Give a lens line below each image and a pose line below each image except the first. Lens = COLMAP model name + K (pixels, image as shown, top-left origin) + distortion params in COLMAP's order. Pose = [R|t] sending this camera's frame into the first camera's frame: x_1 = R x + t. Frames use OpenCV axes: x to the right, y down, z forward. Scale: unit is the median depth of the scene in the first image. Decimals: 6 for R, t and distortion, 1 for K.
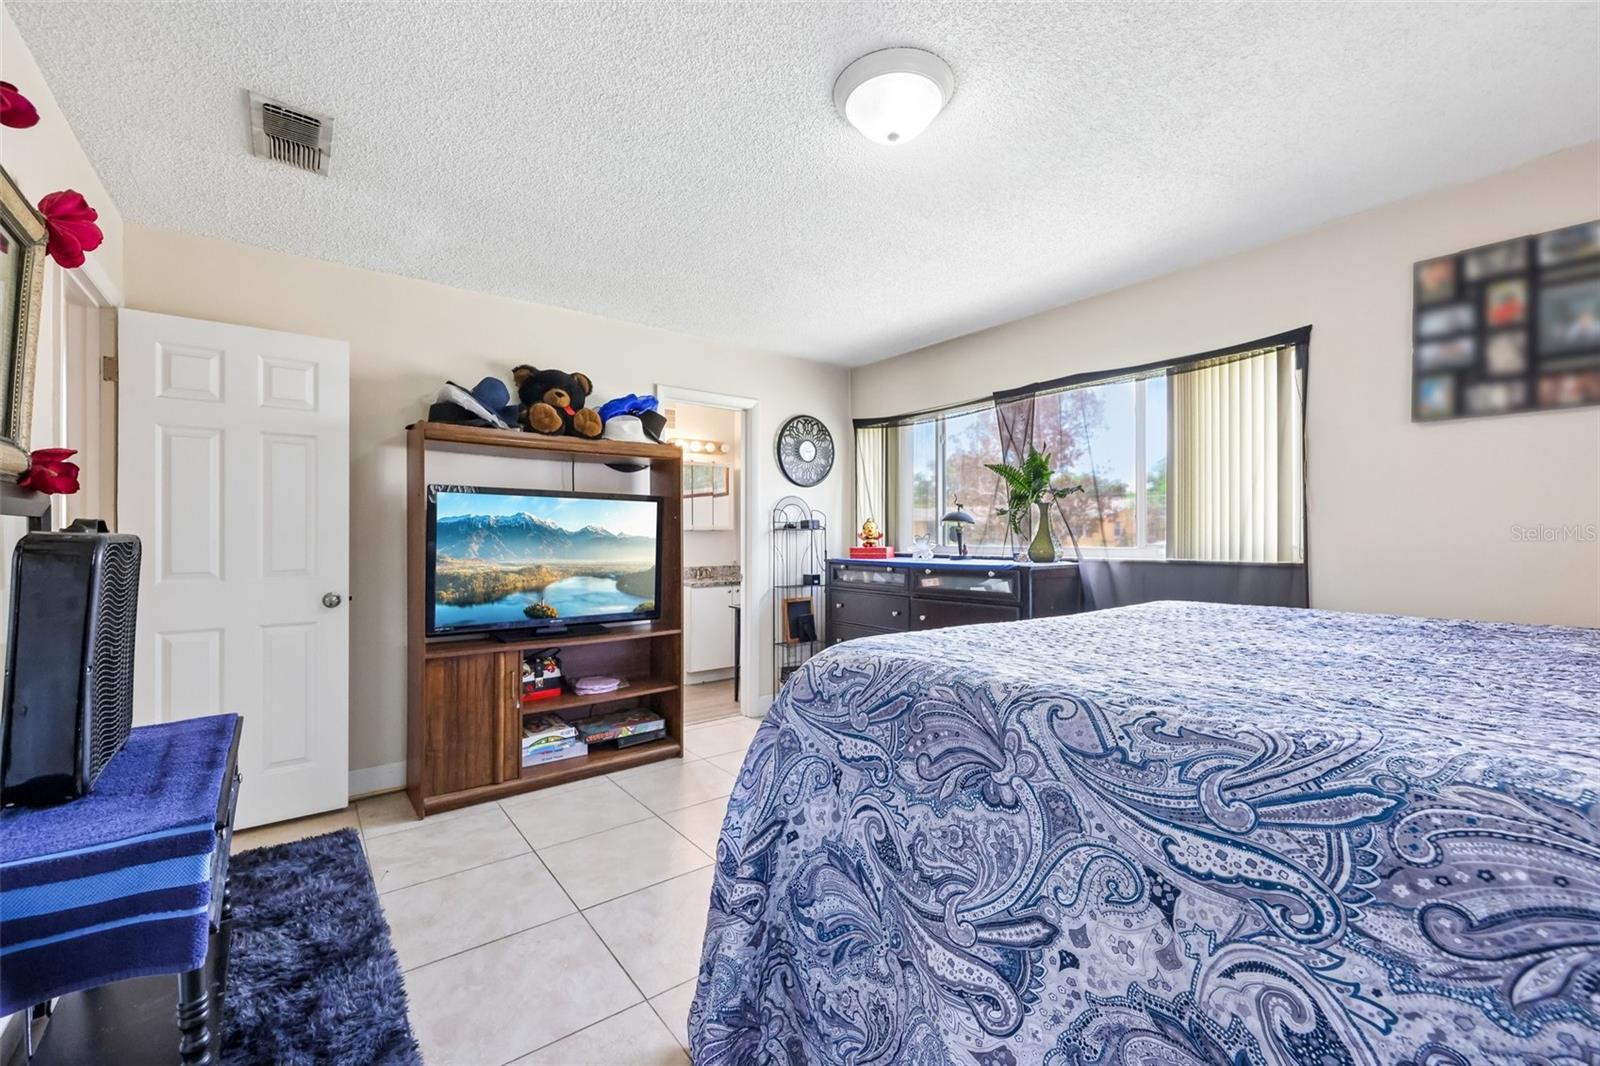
lens RADIAL K [[678.1, 0, 795.0], [0, 678.1, 539.5], [0, 0, 1]] dist [0.000110, -0.000040]
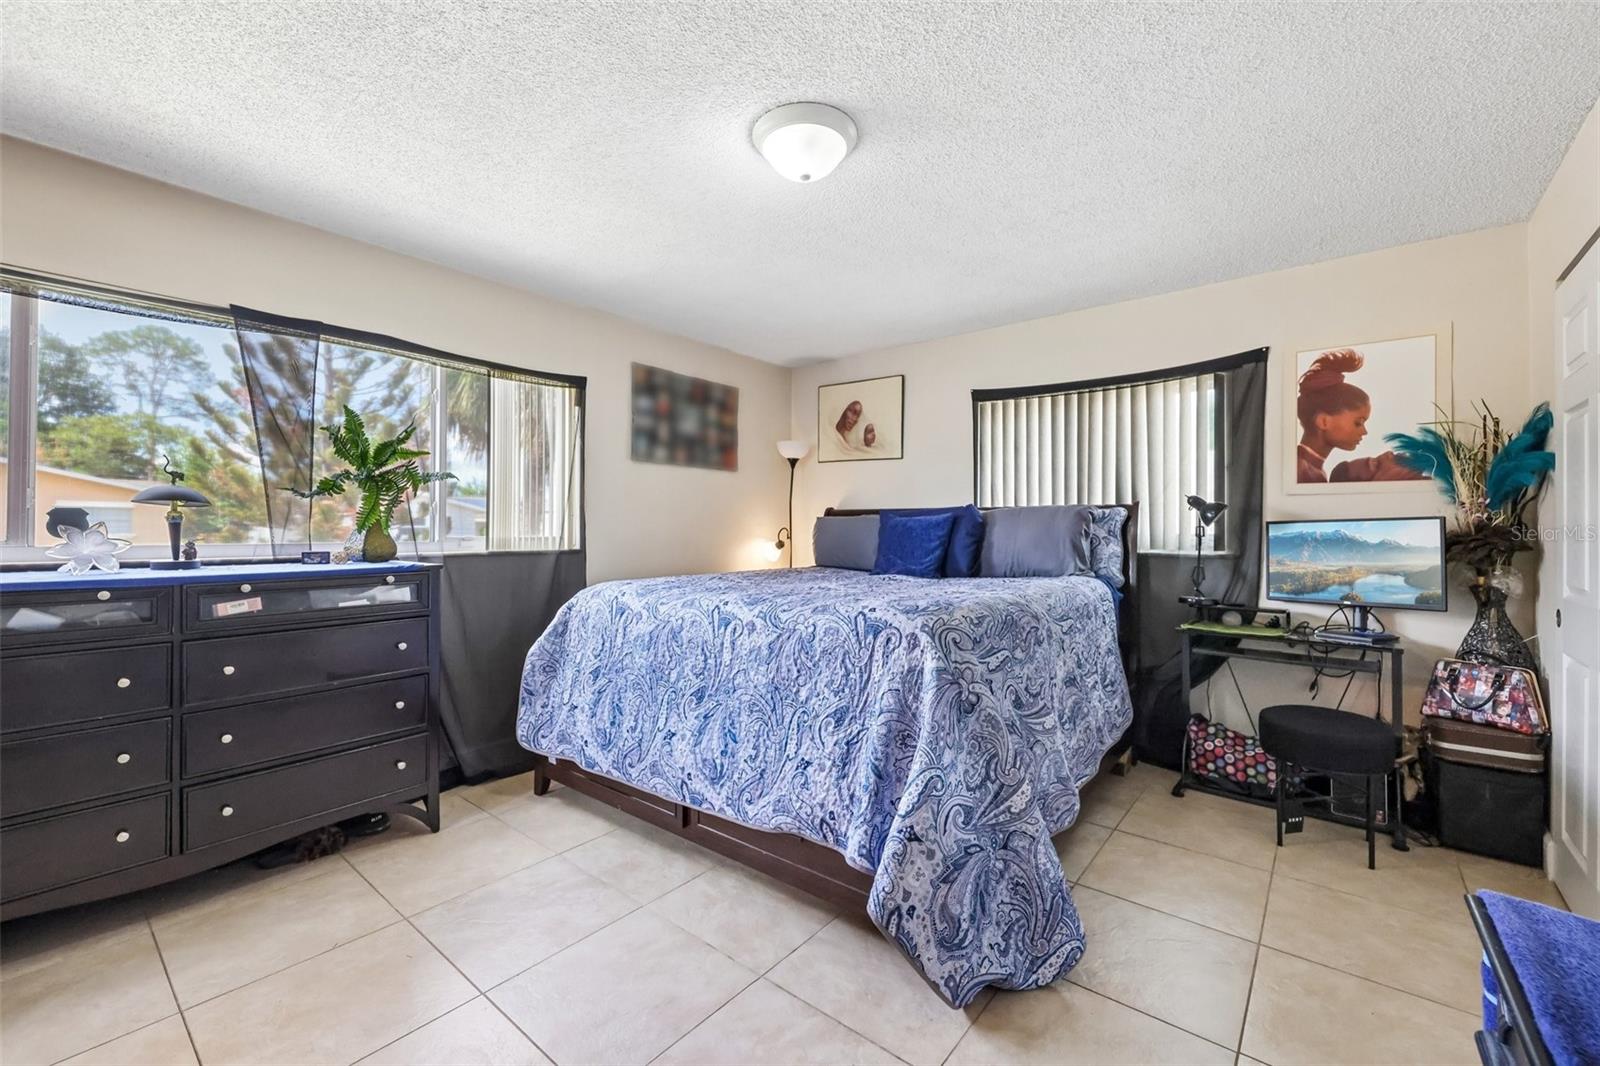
lens RADIAL K [[640.8, 0, 800.0], [0, 640.8, 533.0], [0, 0, 1]] dist [0.001054, 0.000164]
pose [[-0.230878, -0.010457, 0.972927, -0.548989], [-0.007177, 0.999933, 0.009044, -0.011895], [-0.972956, -0.004894, -0.230938, 0.783579]]
